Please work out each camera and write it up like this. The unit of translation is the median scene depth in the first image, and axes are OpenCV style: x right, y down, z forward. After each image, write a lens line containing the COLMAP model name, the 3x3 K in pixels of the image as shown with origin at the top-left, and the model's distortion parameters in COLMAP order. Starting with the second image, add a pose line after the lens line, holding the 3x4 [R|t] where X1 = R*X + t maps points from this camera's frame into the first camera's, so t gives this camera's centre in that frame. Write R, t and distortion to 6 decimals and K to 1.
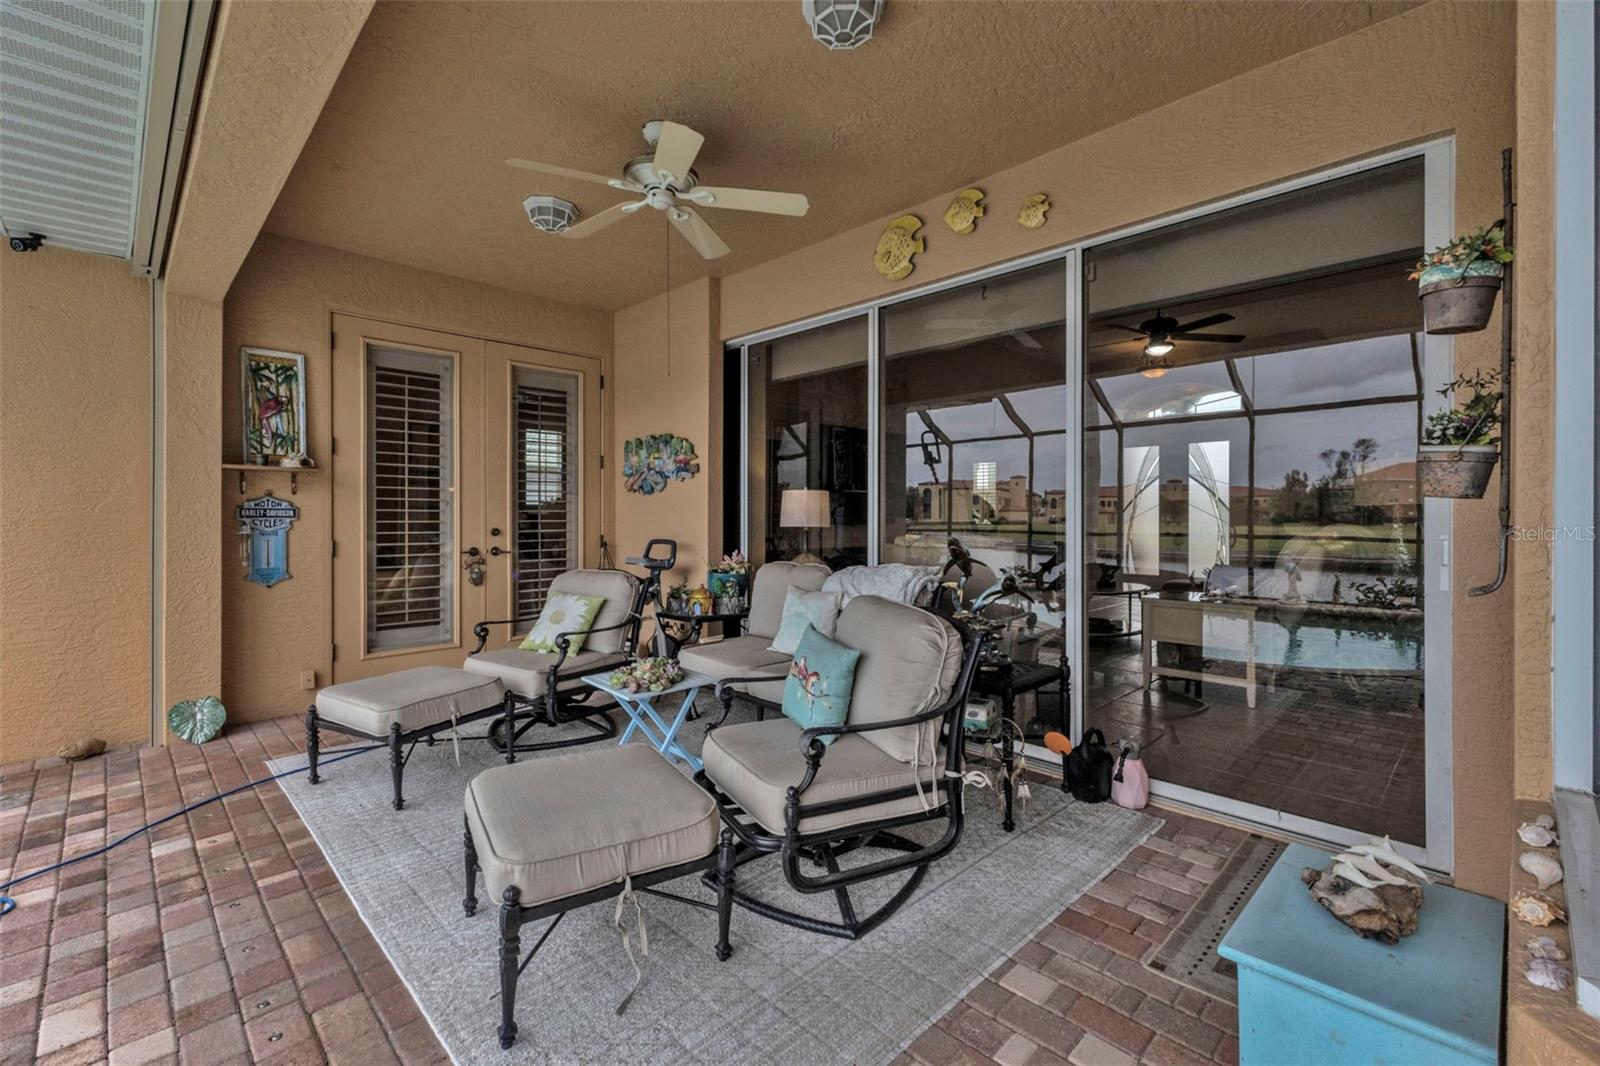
lens RADIAL K [[709.2, 0, 813.7], [0, 709.2, 522.5], [0, 0, 1]] dist [0.012420, -0.002133]
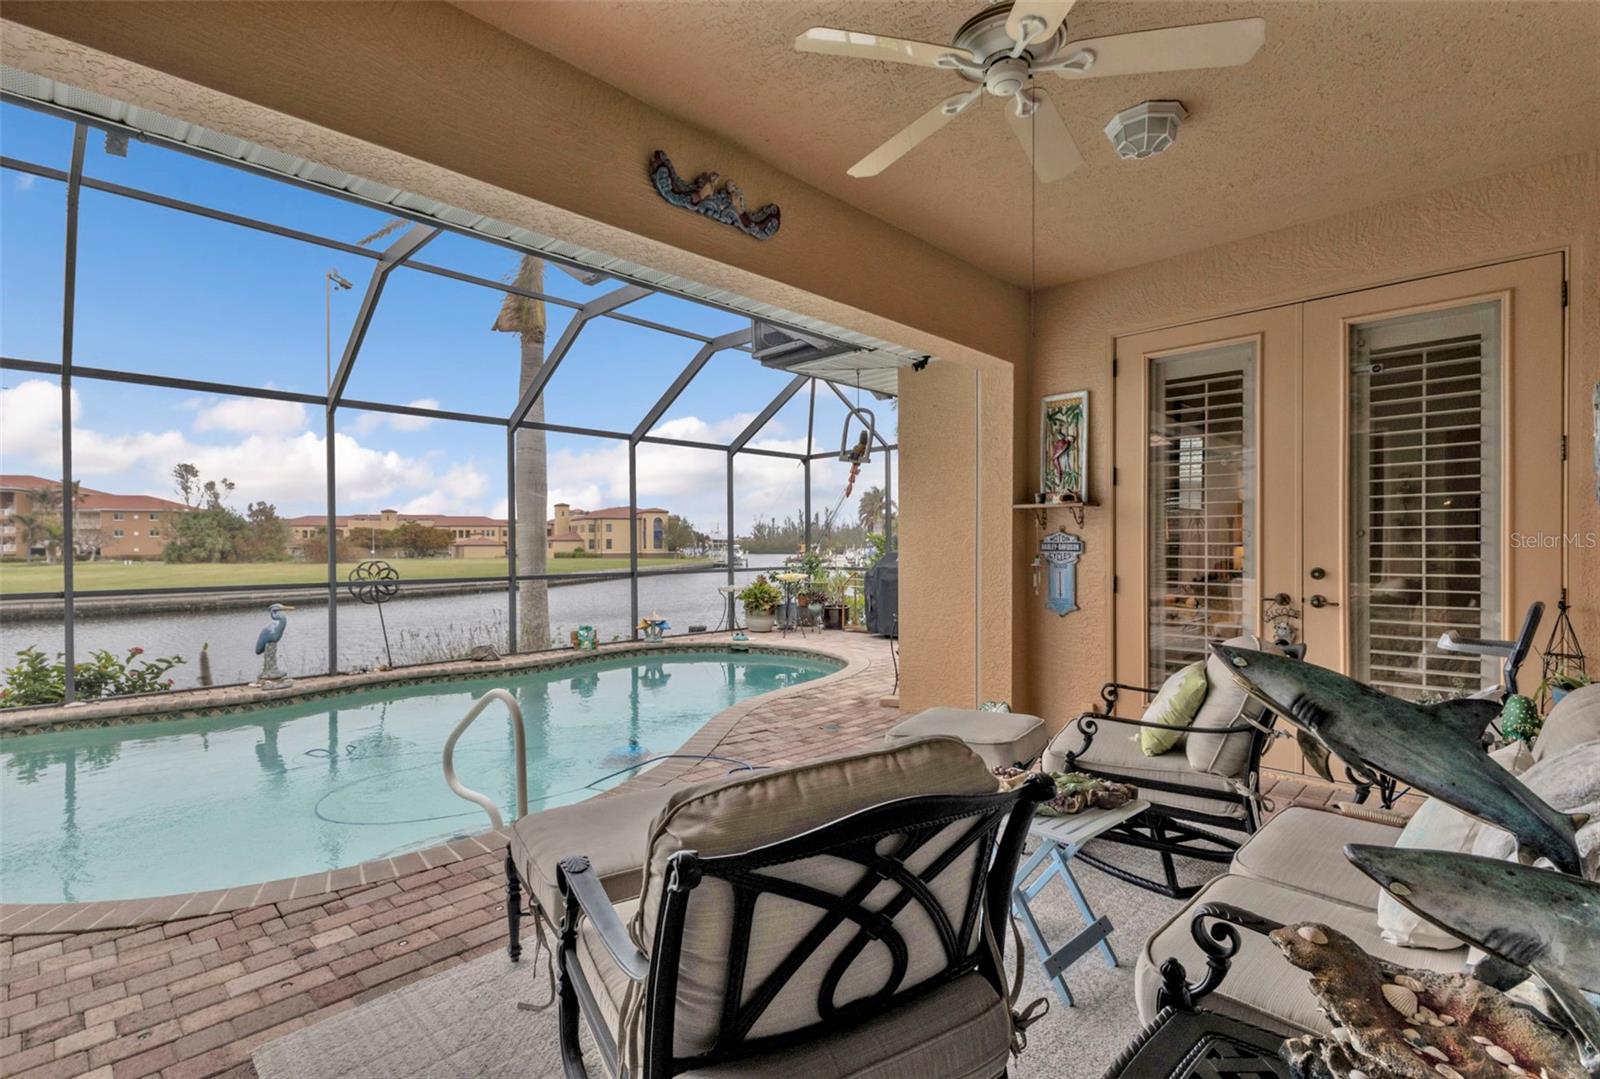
lens RADIAL K [[741.5, 0, 768.9], [0, 741.5, 543.5], [0, 0, 1]] dist [0.007462, 0.001199]
pose [[-0.021119, 0.000036, -0.999777, 0.346928], [-0.005150, 0.999987, 0.000145, -0.016243], [0.999764, 0.005152, -0.021118, 0.575134]]
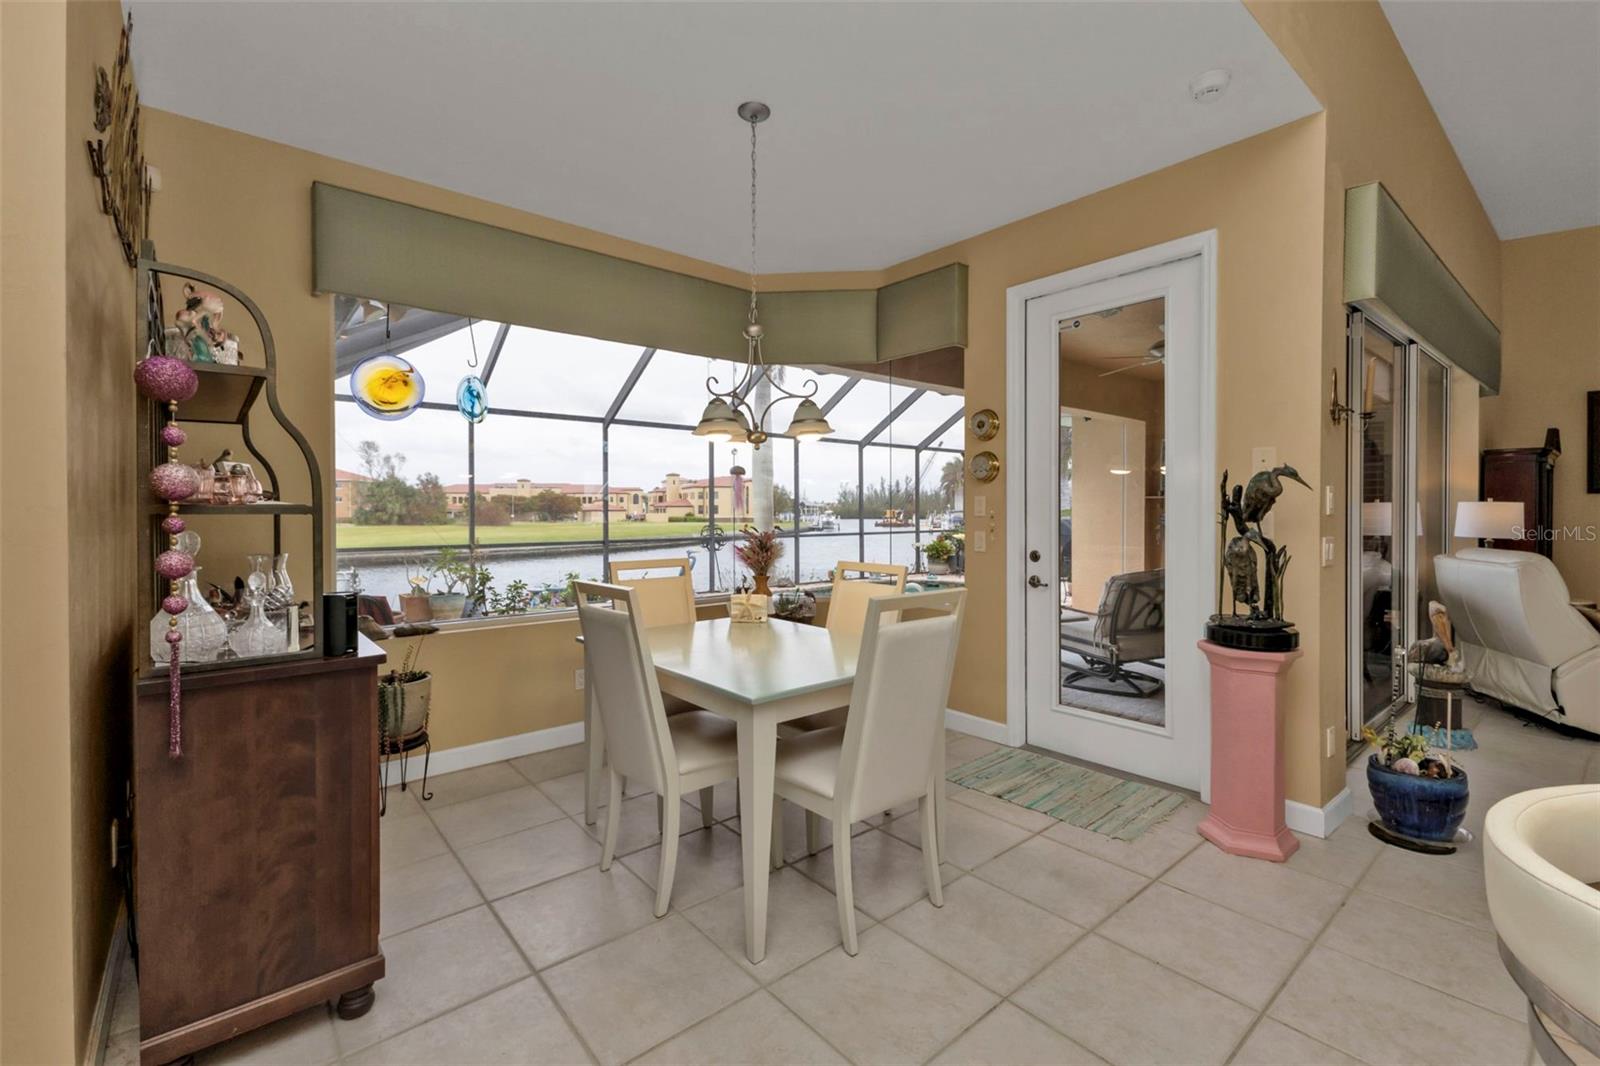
lens RADIAL K [[687.8, 0, 800.8], [0, 687.8, 518.1], [0, 0, 1]] dist [-0.000456, -0.000867]
pose [[-0.094684, 0.012898, -0.995424, 1.242430], [-0.008431, 0.999870, 0.013758, -0.033398], [0.995472, 0.009695, -0.094563, 0.136488]]
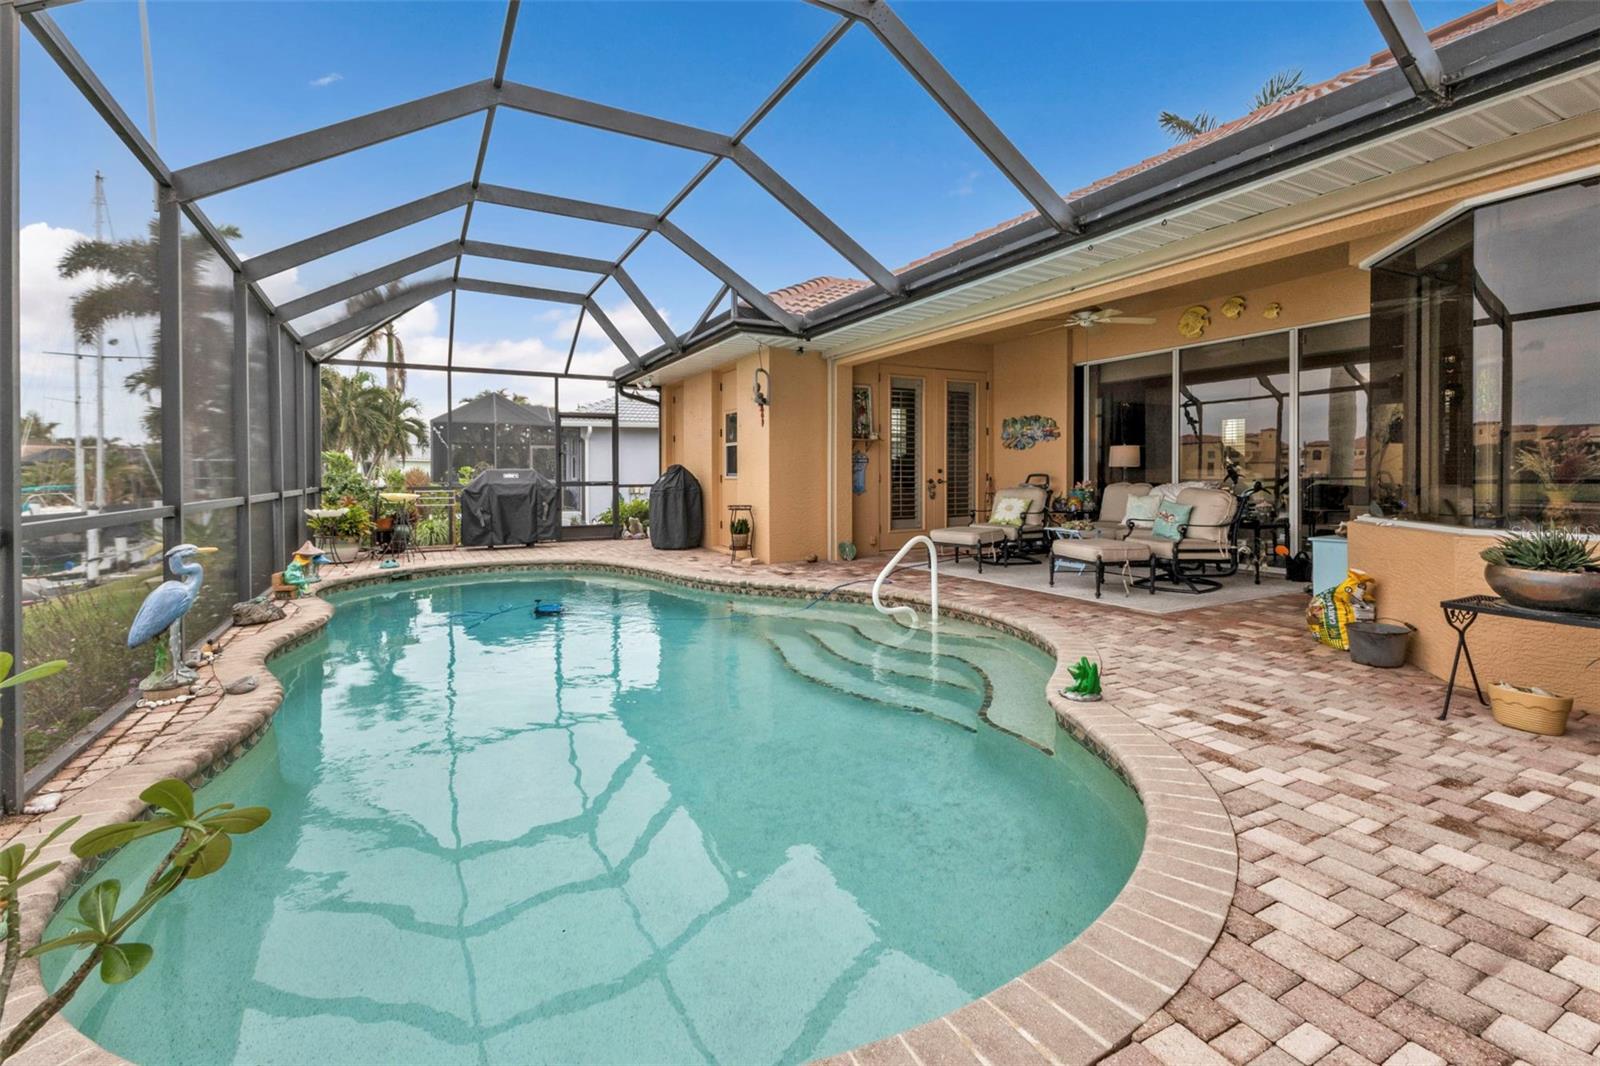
lens RADIAL K [[709.2, 0, 797.1], [0, 709.2, 485.0], [0, 0, 1]] dist [0.012420, -0.002133]
pose [[0.953565, 0.000303, -0.301188, -0.292277], [0.001550, 0.999981, 0.005915, 0.045967], [0.301184, -0.006107, 0.953547, -1.067473]]
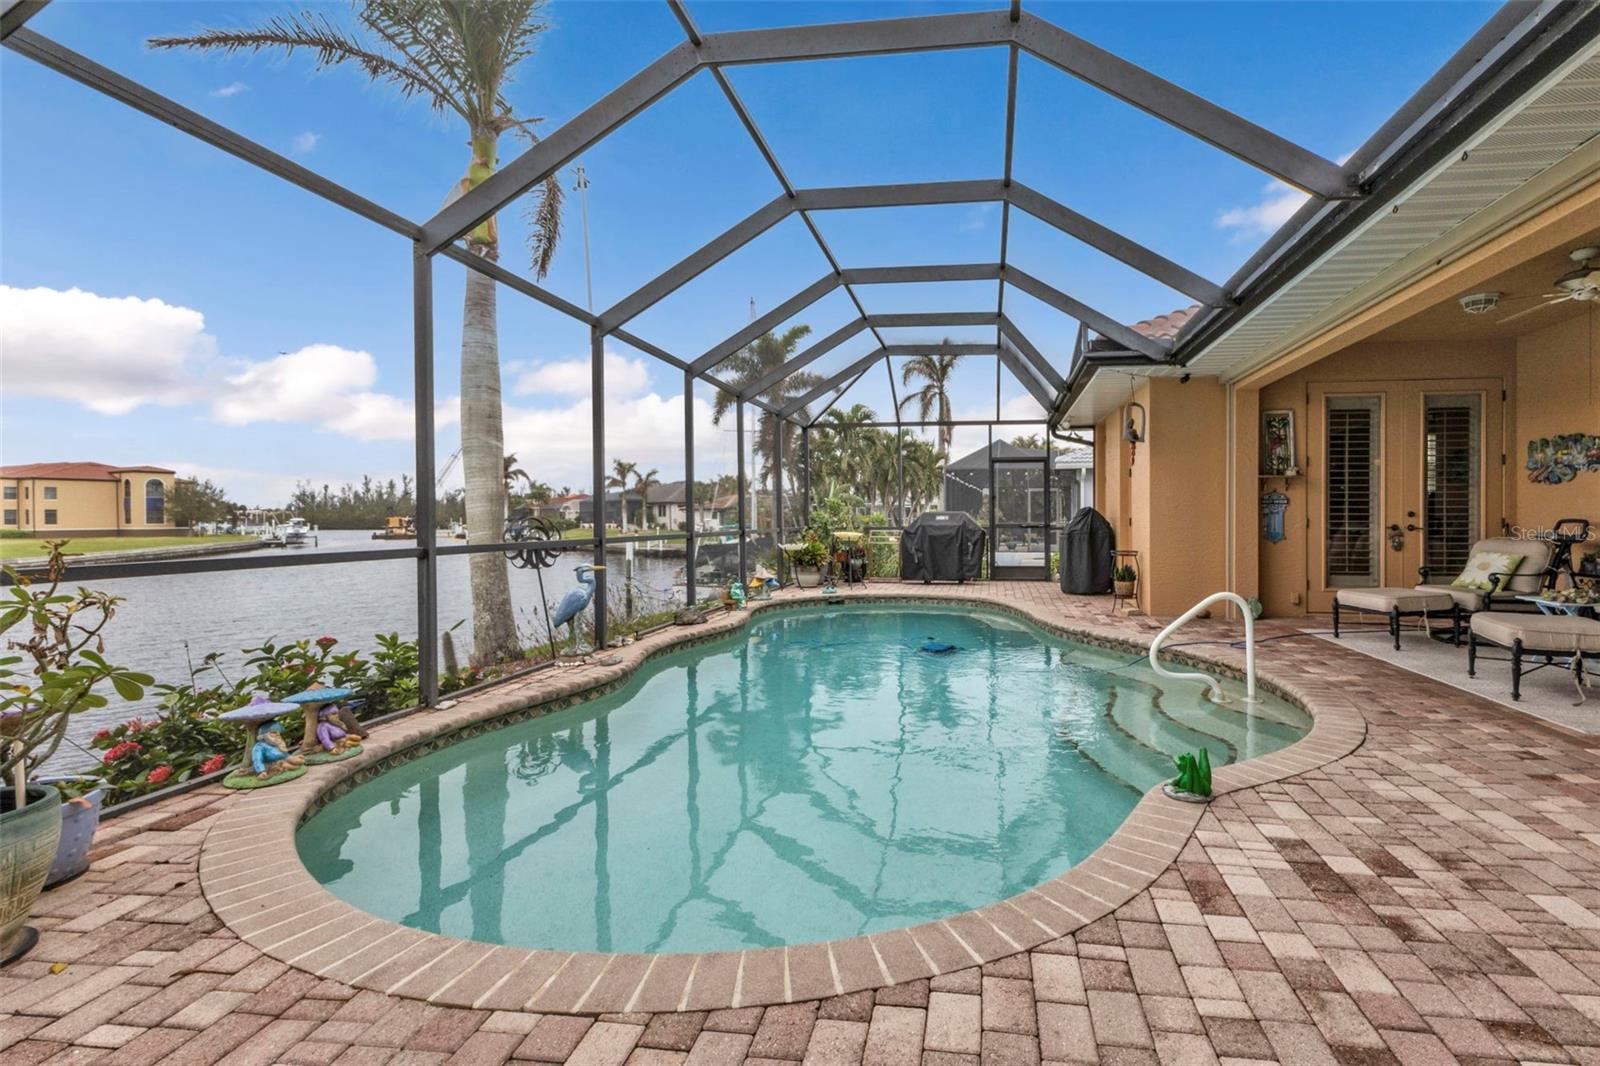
lens RADIAL K [[728.9, 0, 892.2], [0, 728.9, 515.5], [0, 0, 1]] dist [0.014218, -0.000049]
pose [[0.601609, -0.002213, -0.798788, 0.117367], [-0.007501, 0.999936, -0.008420, 0.042918], [0.798755, 0.011057, 0.601554, -0.841551]]
